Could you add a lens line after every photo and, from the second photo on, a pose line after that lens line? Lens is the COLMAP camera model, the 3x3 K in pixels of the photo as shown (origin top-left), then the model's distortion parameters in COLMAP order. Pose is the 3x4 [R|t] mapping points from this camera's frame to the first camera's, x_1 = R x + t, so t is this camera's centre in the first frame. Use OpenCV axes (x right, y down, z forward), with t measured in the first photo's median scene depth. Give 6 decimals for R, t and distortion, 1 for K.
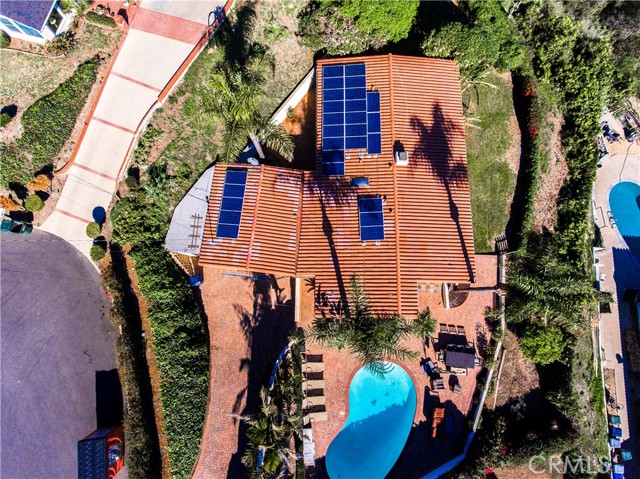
lens RADIAL K [[376.7, 0, 315.2], [0, 376.7, 234.4], [0, 0, 1]] dist [-0.004659, -0.000156]
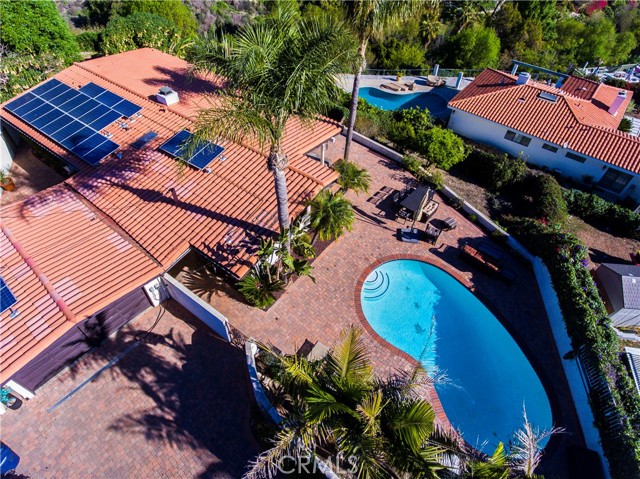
lens RADIAL K [[376.7, 0, 321.2], [0, 376.7, 235.8], [0, 0, 1]] dist [-0.004659, -0.000156]
pose [[0.573882, -0.589027, 0.568952, -0.197585], [0.797655, 0.559399, -0.225430, 0.380343], [-0.185487, 0.583198, 0.790870, 0.463917]]
